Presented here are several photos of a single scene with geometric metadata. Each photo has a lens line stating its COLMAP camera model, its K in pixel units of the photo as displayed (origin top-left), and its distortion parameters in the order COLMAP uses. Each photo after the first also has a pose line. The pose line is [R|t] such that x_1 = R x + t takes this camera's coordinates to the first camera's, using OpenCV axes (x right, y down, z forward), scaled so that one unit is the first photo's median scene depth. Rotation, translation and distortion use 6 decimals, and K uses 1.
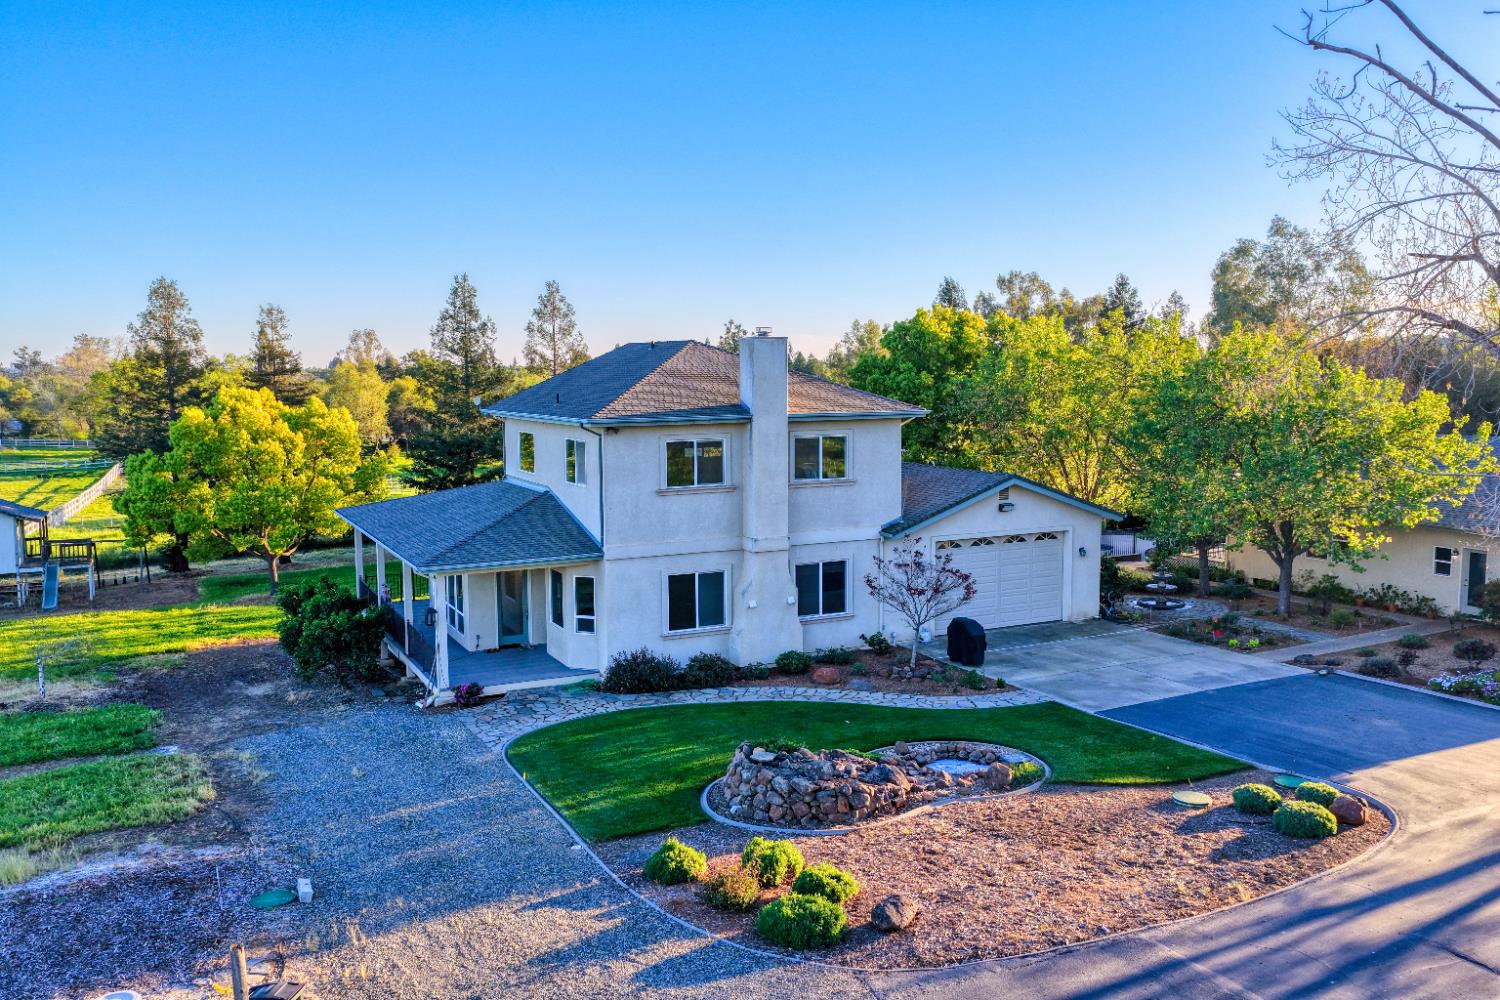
lens RADIAL K [[1239.0, 0, 750.0], [0, 1239.0, 500.0], [0, 0, 1]] dist [-0.009983, 0.014128]
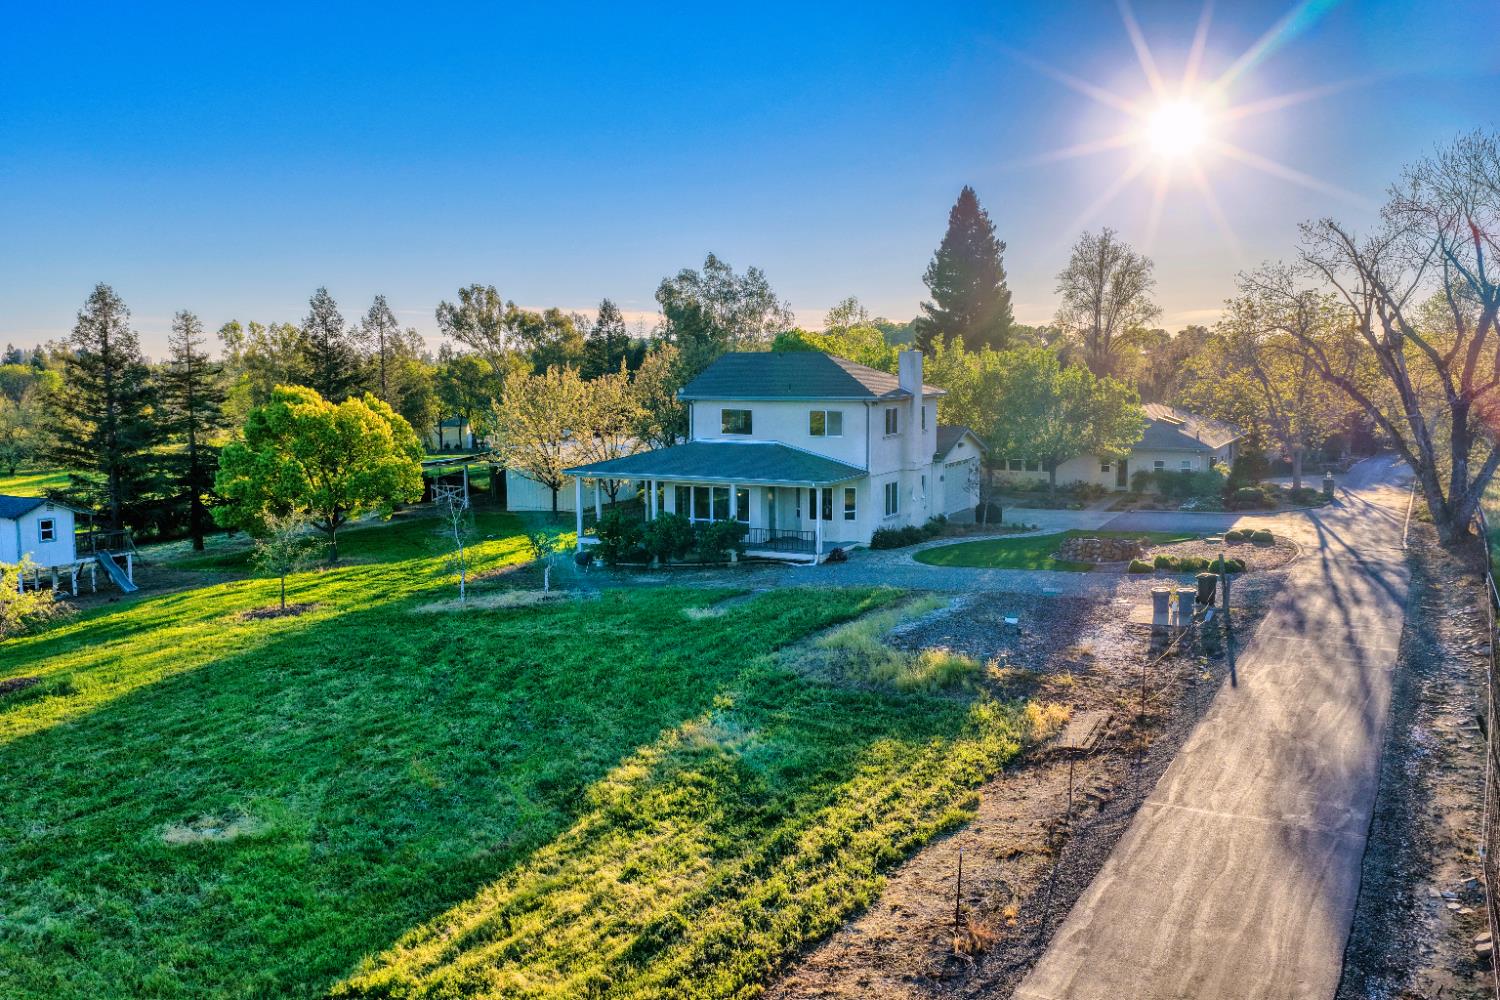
lens RADIAL K [[1239.0, 0, 750.0], [0, 1239.0, 500.0], [0, 0, 1]] dist [-0.009983, 0.014128]
pose [[0.808205, -0.062560, 0.585568, -1.251050], [0.063298, 0.997809, 0.019237, 0.035643], [-0.585489, 0.021517, 0.810395, -0.325043]]
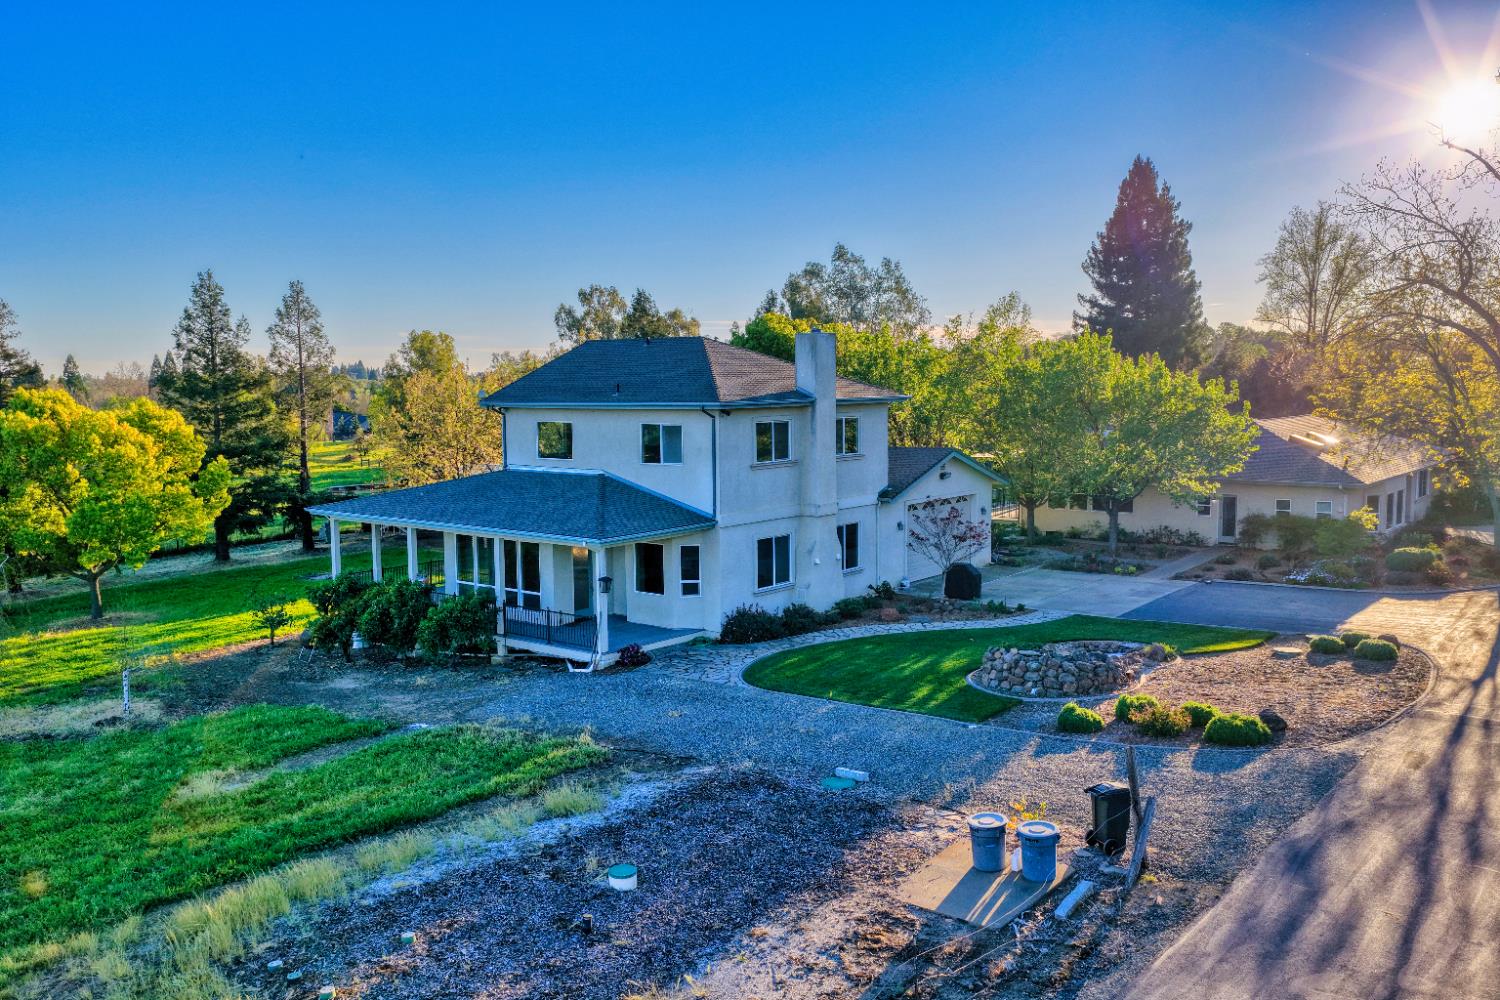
lens RADIAL K [[1239.0, 0, 750.0], [0, 1239.0, 500.0], [0, 0, 1]] dist [-0.009983, 0.014128]
pose [[0.907942, -0.043114, 0.416872, -0.540412], [0.048020, 0.998846, -0.001285, 0.025023], [-0.416335, 0.021185, 0.908964, -0.037679]]
